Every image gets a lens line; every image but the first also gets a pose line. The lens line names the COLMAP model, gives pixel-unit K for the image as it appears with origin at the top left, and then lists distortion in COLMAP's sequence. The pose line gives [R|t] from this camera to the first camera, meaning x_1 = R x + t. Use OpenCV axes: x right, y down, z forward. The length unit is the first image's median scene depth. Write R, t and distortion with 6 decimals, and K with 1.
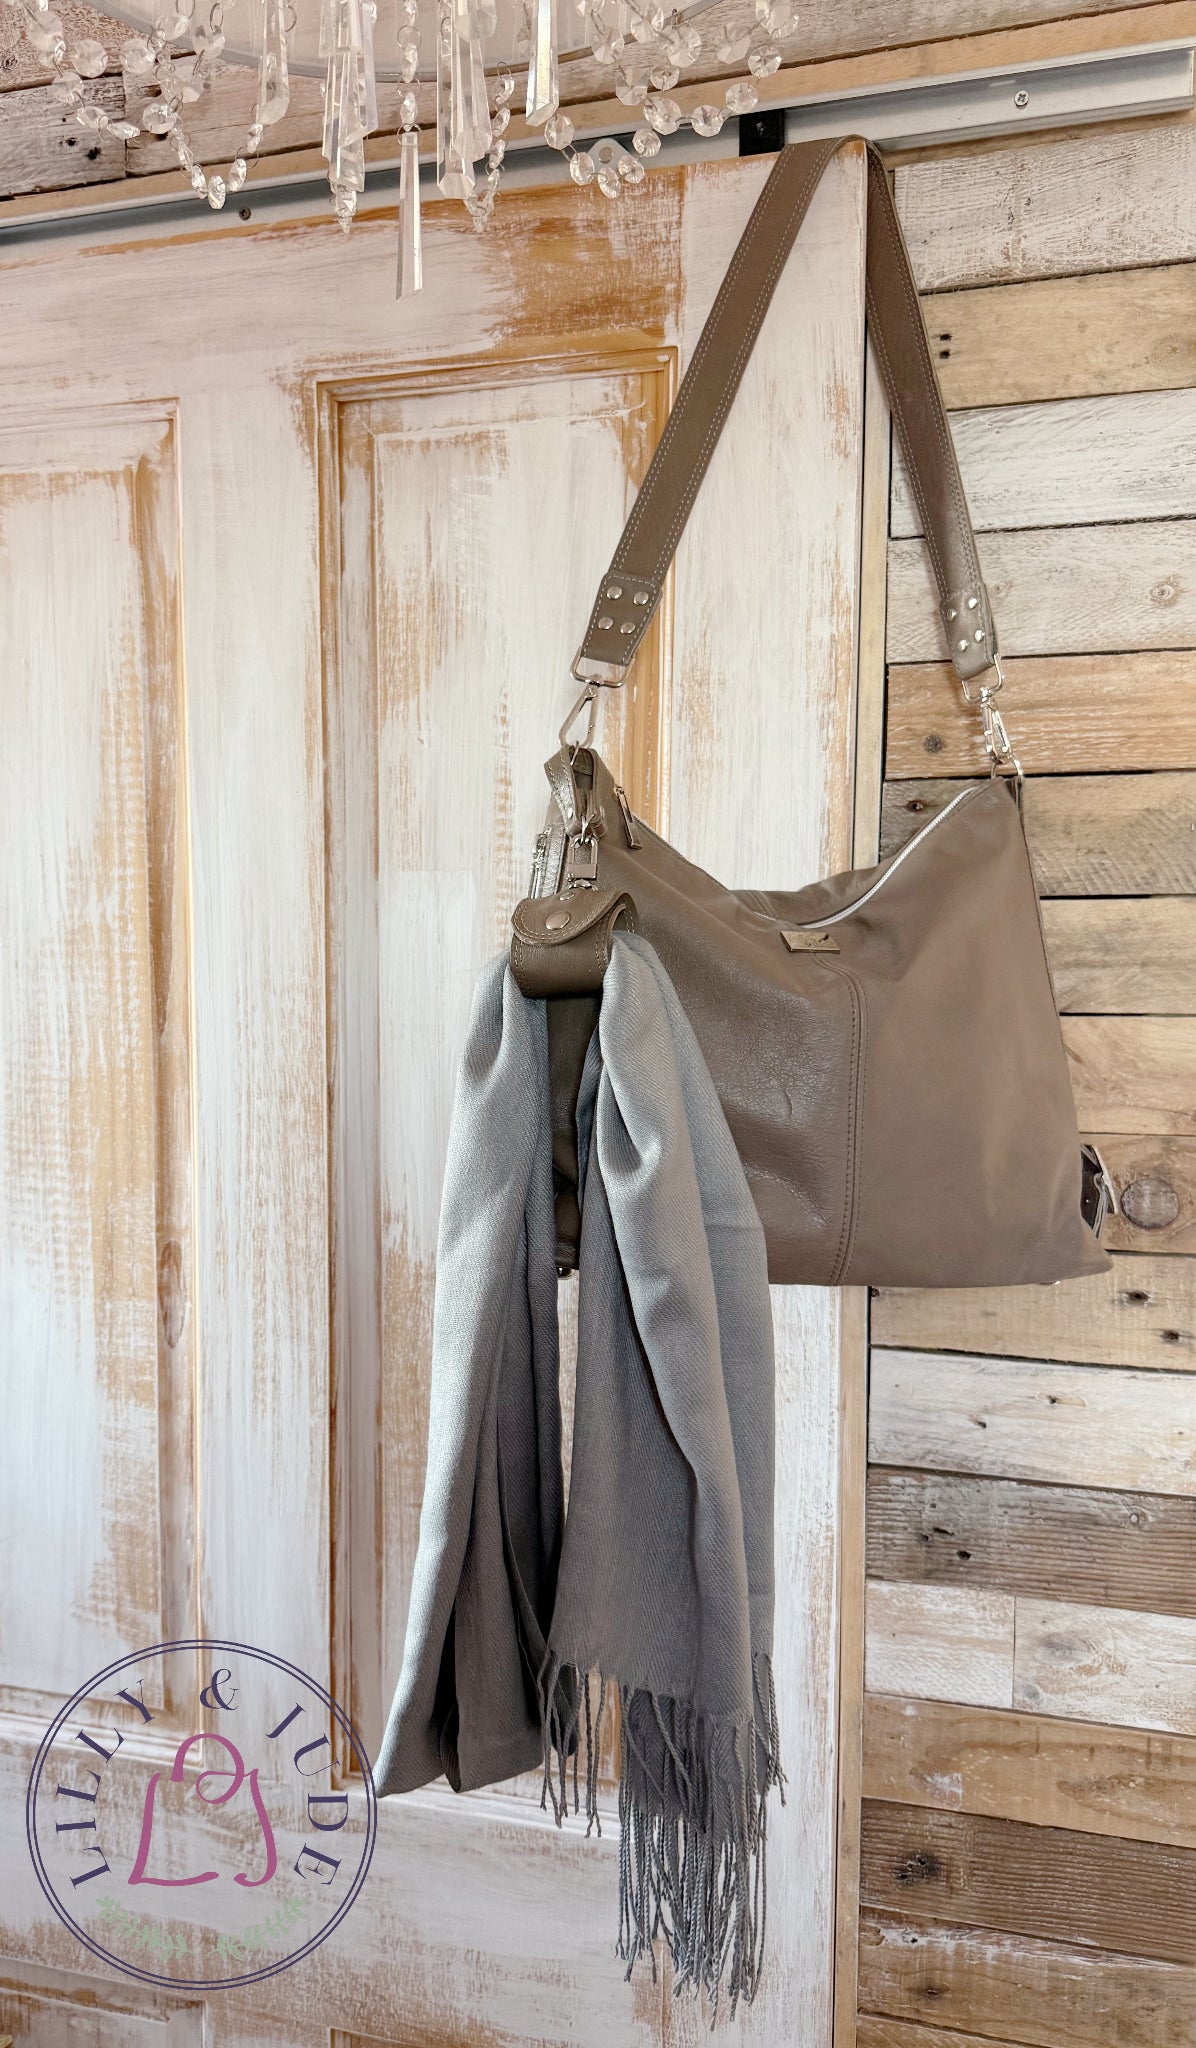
lens RADIAL K [[1637.2, 0, 424.8], [0, 1637.2, 1079.5], [0, 0, 1]] dist [-0.016453, -0.002901]
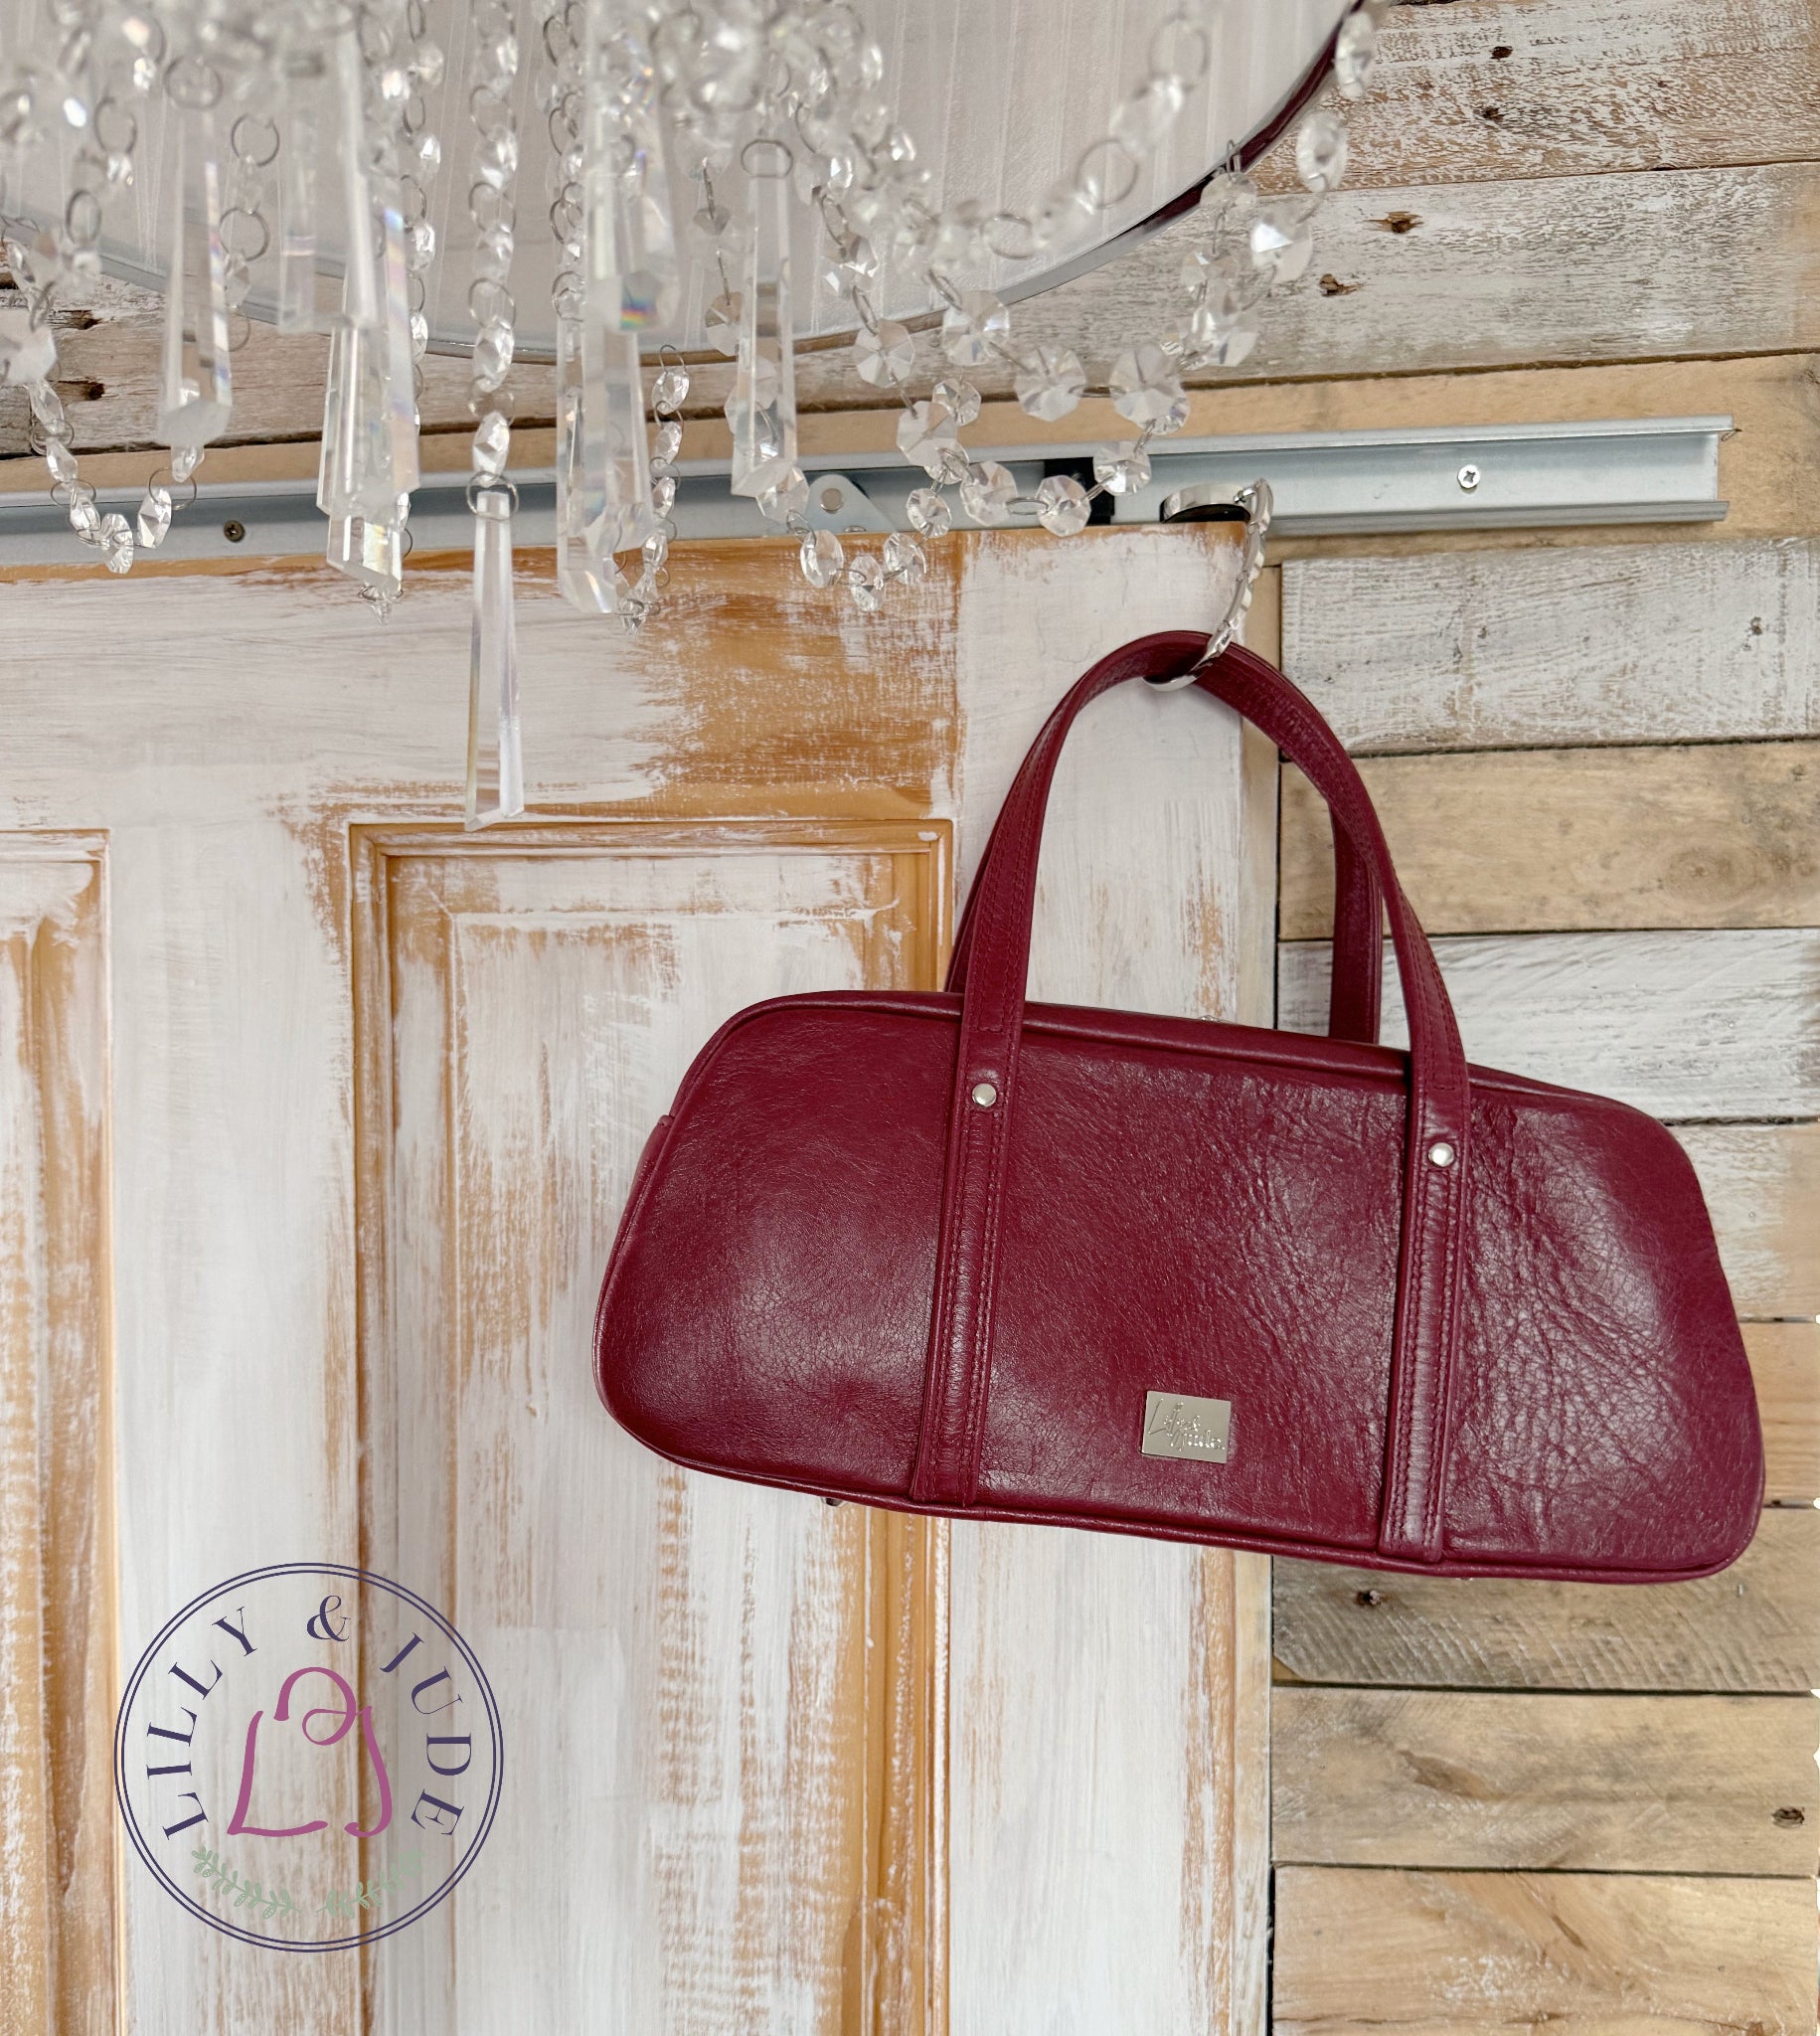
lens RADIAL K [[1818.3, 0, 953.7], [0, 1818.3, 1258.8], [0, 0, 1]] dist [0.072598, -0.163515]
pose [[0.979132, 0.003954, 0.203185, 0.015146], [0.011435, 0.997155, -0.074511, -0.226168], [-0.202901, 0.075280, 0.976301, 0.328231]]
